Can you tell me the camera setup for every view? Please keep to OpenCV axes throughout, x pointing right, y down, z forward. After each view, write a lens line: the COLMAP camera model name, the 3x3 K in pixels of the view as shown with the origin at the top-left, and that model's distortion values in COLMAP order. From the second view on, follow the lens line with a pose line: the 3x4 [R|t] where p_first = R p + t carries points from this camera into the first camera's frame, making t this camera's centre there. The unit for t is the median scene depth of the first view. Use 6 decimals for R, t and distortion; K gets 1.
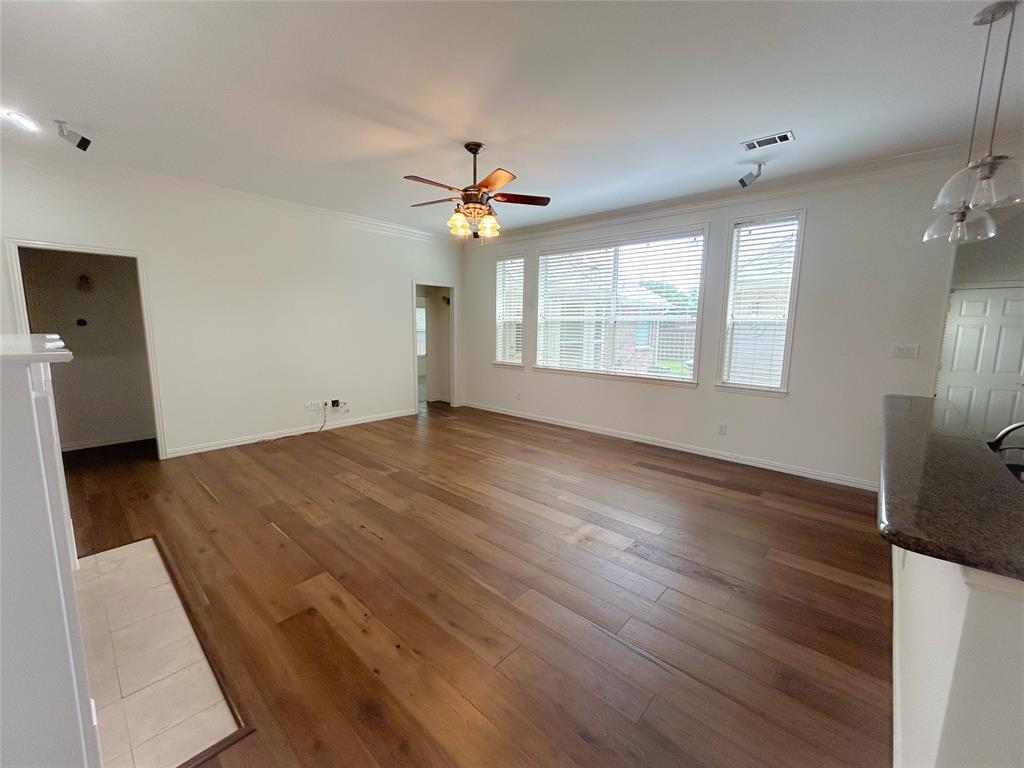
lens RADIAL K [[416.2, 0, 510.9], [0, 416.2, 384.0], [0, 0, 1]] dist [-0.000063, -0.000214]
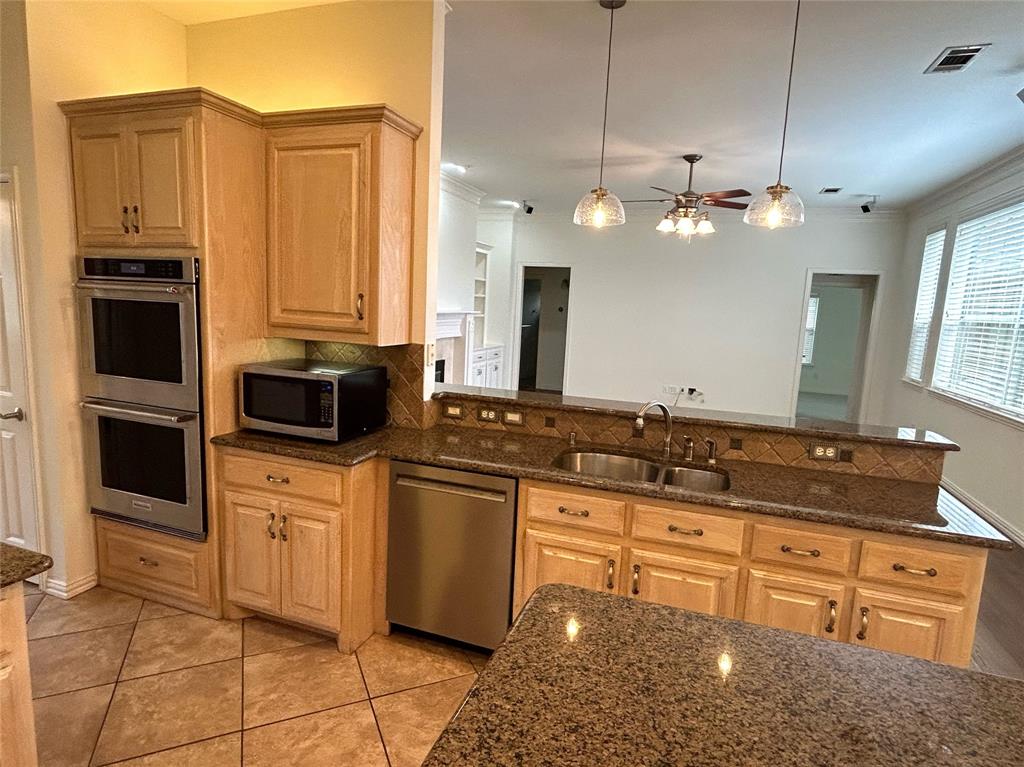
lens RADIAL K [[567.9, 0, 512.0], [0, 567.9, 383.5], [0, 0, 1]] dist [0.000276, -0.000063]
pose [[0.390636, 0.137030, -0.910289, 0.944107], [-0.178310, 0.981394, 0.071215, 0.008462], [0.903111, 0.134494, 0.407801, 0.016791]]
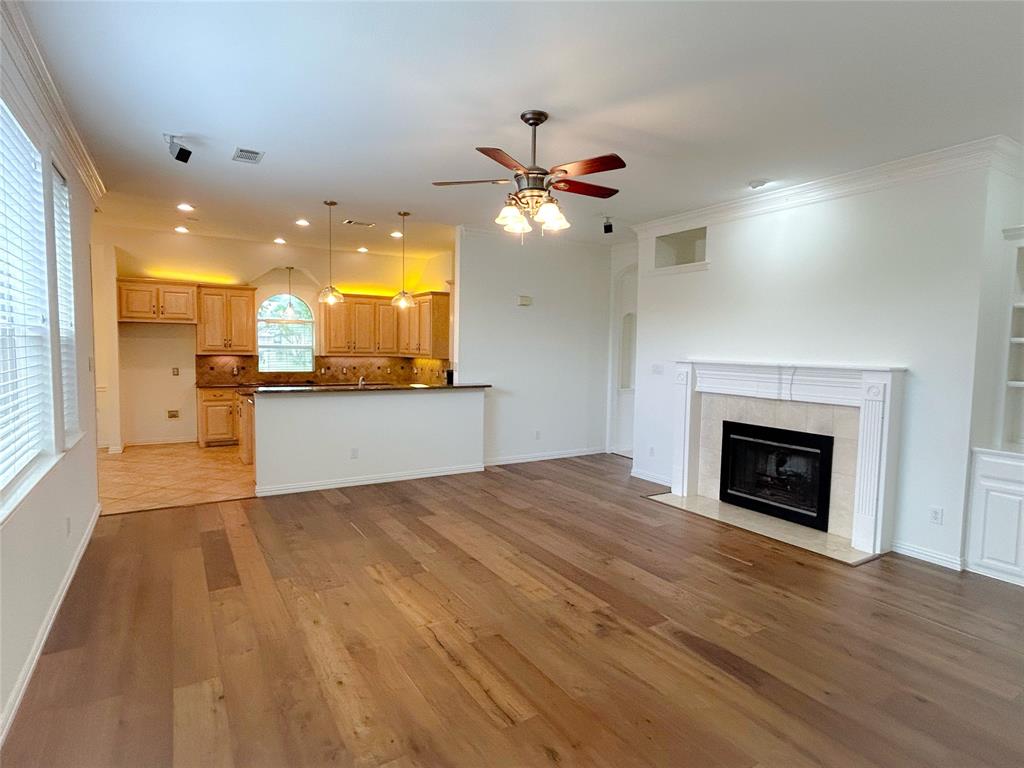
lens RADIAL K [[547.4, 0, 506.5], [0, 547.4, 385.1], [0, 0, 1]] dist [0.001474, 0.001428]
pose [[-0.960034, -0.046745, 0.275952, -0.268494], [0.013730, 0.976901, 0.213251, -0.238994], [-0.279547, 0.208517, -0.937216, 1.622857]]
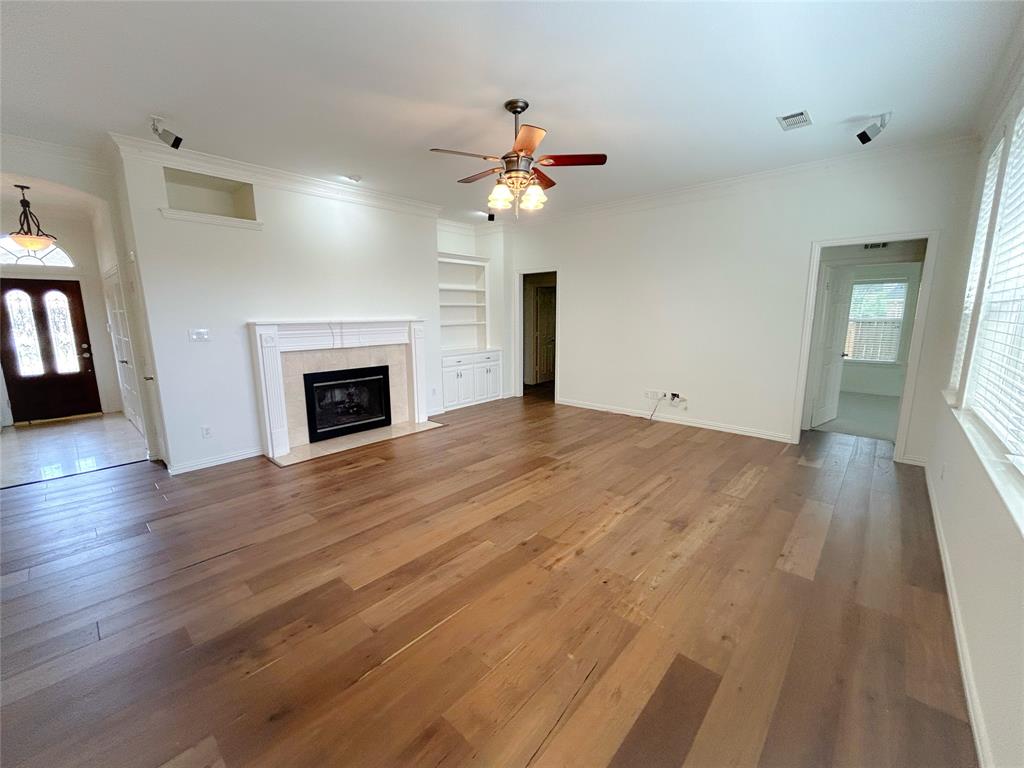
lens RADIAL K [[416.2, 0, 510.9], [0, 416.2, 384.0], [0, 0, 1]] dist [-0.000063, -0.000214]
pose [[0.000350, 0.158461, -0.987365, 0.677053], [-0.140170, 0.977625, 0.156848, -0.105078], [0.990127, 0.138344, 0.022553, 0.834313]]
